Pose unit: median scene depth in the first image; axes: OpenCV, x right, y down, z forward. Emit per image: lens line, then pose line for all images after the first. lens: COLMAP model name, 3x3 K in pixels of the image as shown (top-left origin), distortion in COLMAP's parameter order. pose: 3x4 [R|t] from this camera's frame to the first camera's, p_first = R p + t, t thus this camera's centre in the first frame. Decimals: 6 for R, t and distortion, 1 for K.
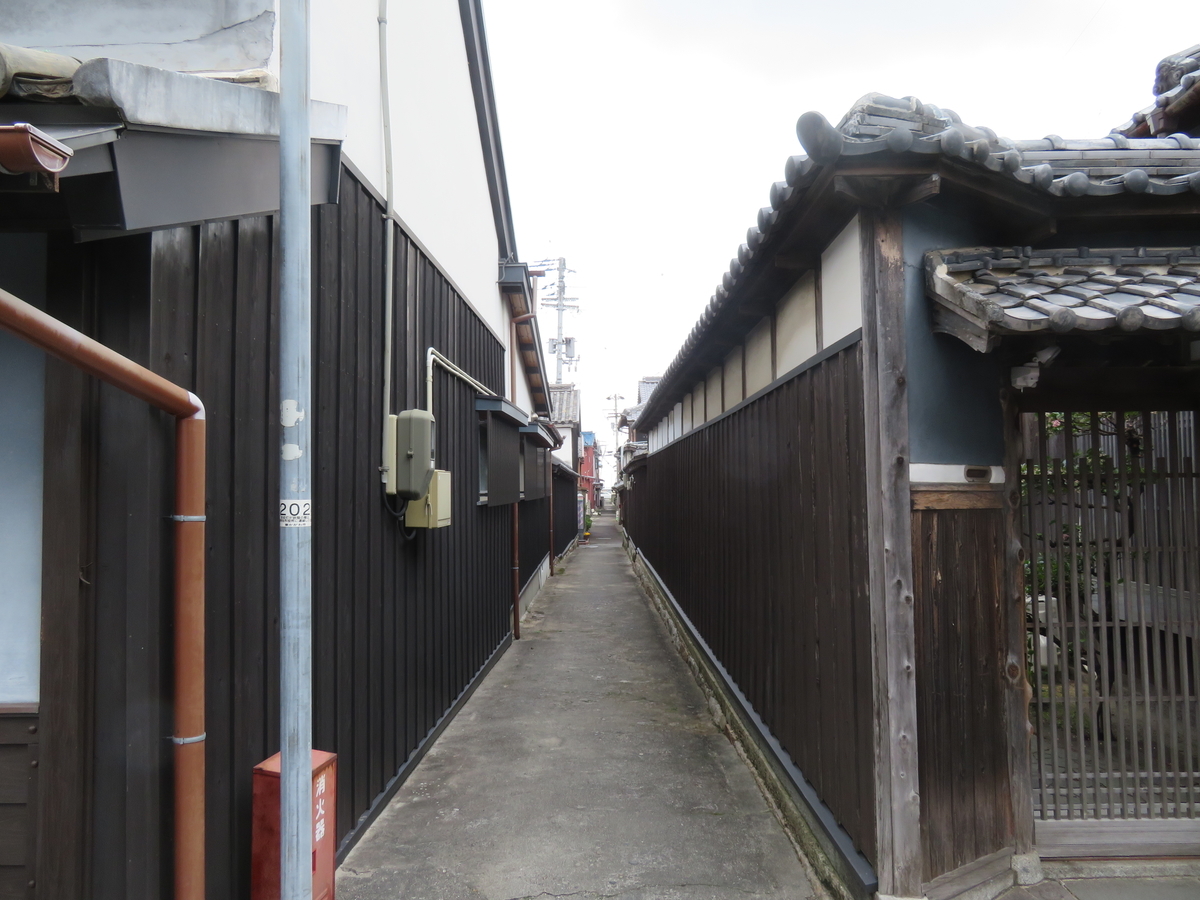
lens RADIAL K [[851.9, 0, 597.0], [0, 851.9, 448.1], [0, 0, 1]] dist [-0.008930, 0.003189]
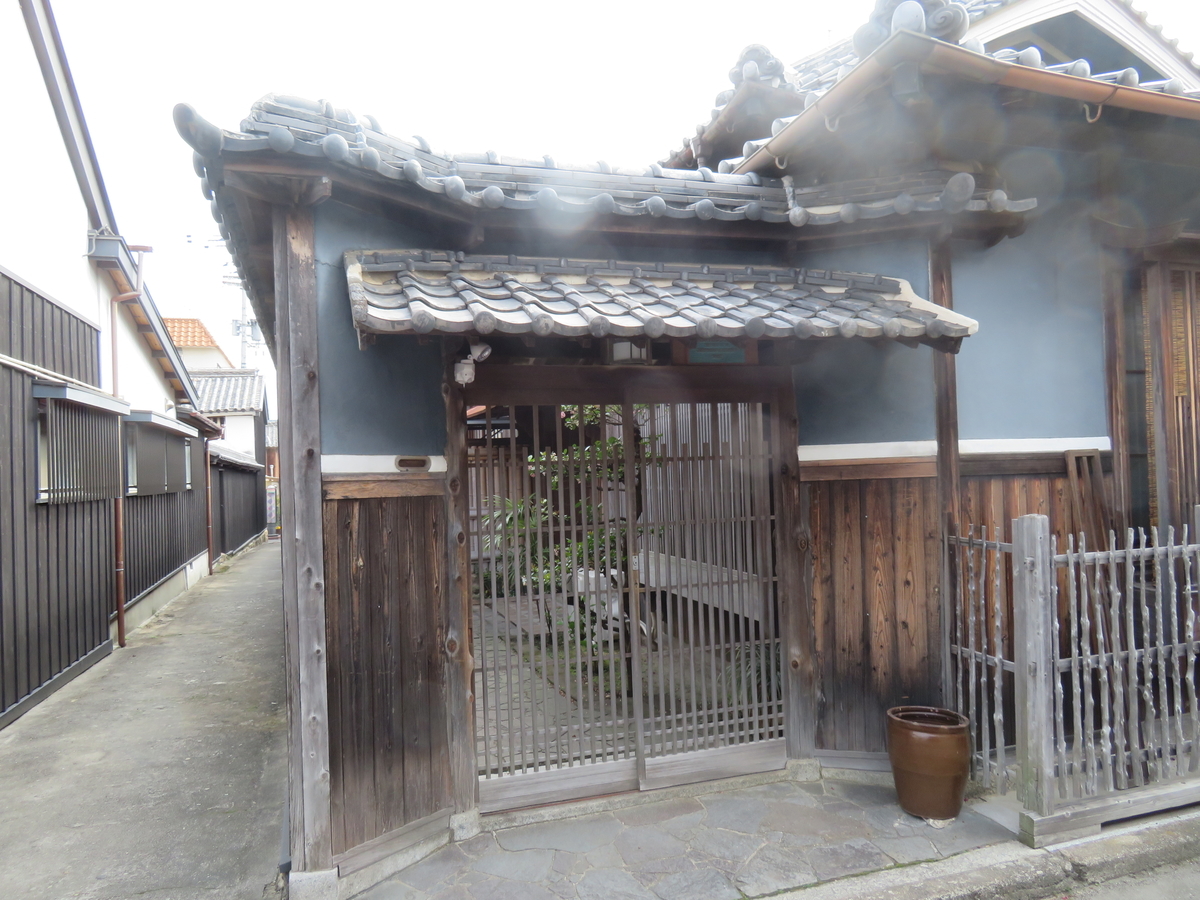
lens RADIAL K [[851.9, 0, 597.0], [0, 851.9, 448.1], [0, 0, 1]] dist [-0.008930, 0.003189]
pose [[0.949920, -0.011020, 0.312300, 0.334774], [0.006391, 0.999854, 0.015841, -0.004335], [-0.312429, -0.013052, 0.949851, -0.082651]]
